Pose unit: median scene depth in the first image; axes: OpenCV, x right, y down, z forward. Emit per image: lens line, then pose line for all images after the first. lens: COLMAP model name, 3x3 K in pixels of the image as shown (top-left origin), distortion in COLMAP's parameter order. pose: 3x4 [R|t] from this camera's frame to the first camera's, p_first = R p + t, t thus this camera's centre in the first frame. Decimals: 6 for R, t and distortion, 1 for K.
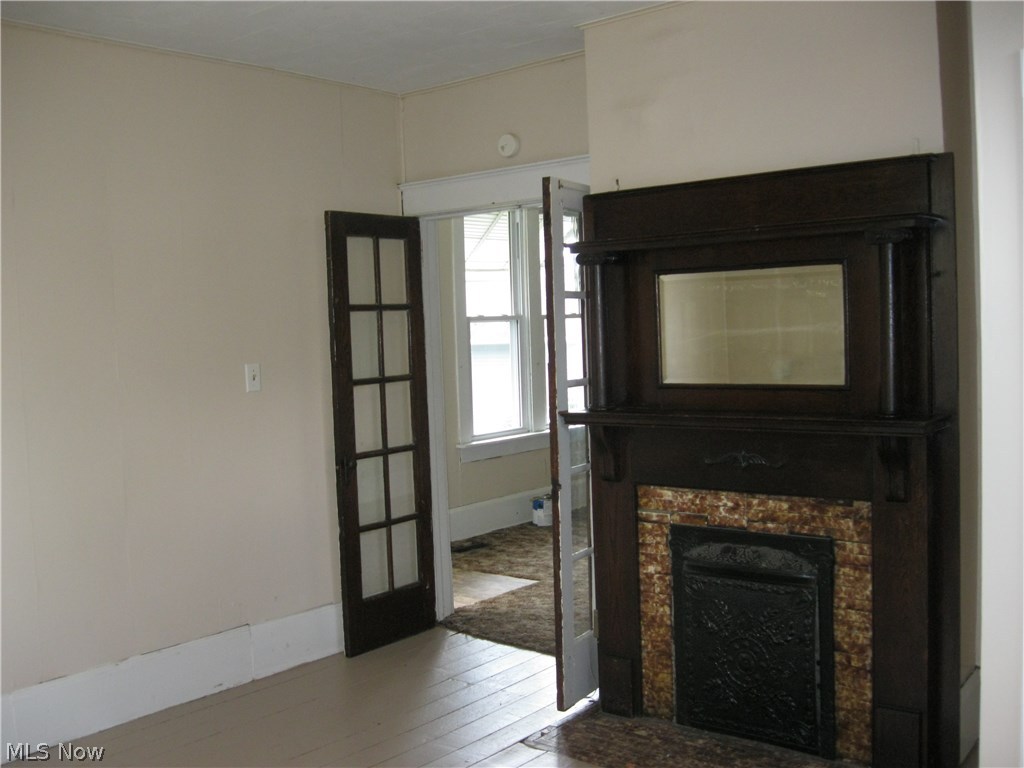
lens RADIAL K [[1057.0, 0, 510.2], [0, 1057.0, 388.8], [0, 0, 1]] dist [-0.114120, 0.029382]
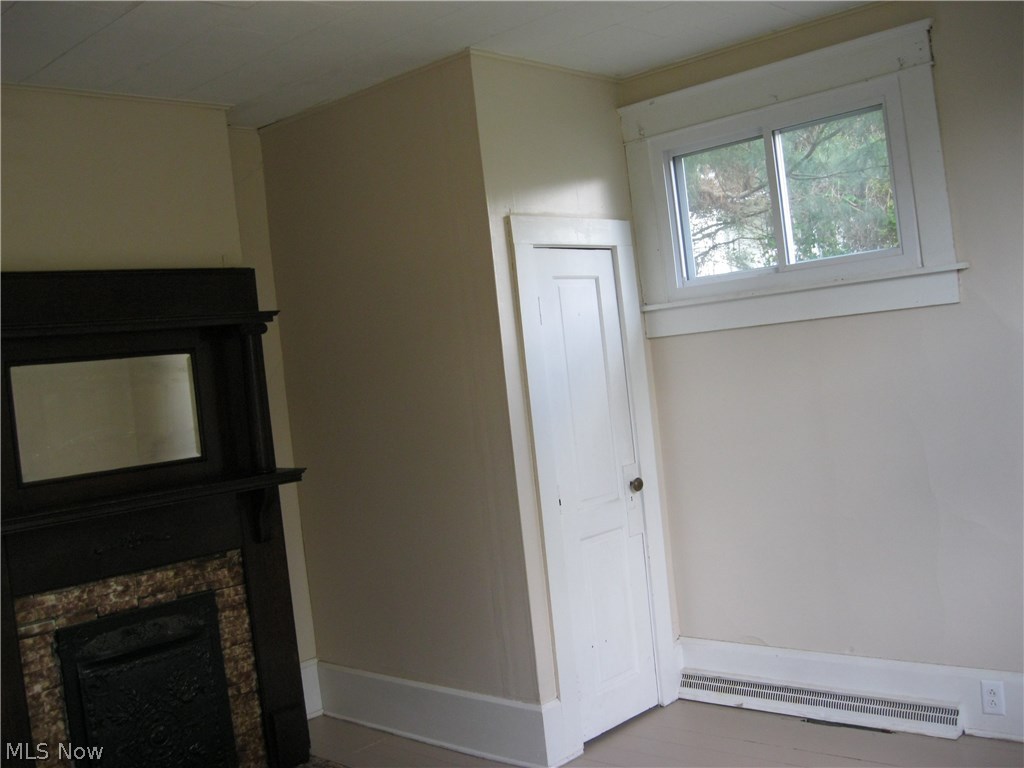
lens RADIAL K [[1057.0, 0, 510.2], [0, 1057.0, 388.8], [0, 0, 1]] dist [-0.114120, 0.029382]
pose [[0.072873, 0.006144, 0.997322, -0.774939], [0.162377, 0.986566, -0.017942, -0.001051], [-0.984034, 0.163250, 0.070896, 0.535129]]
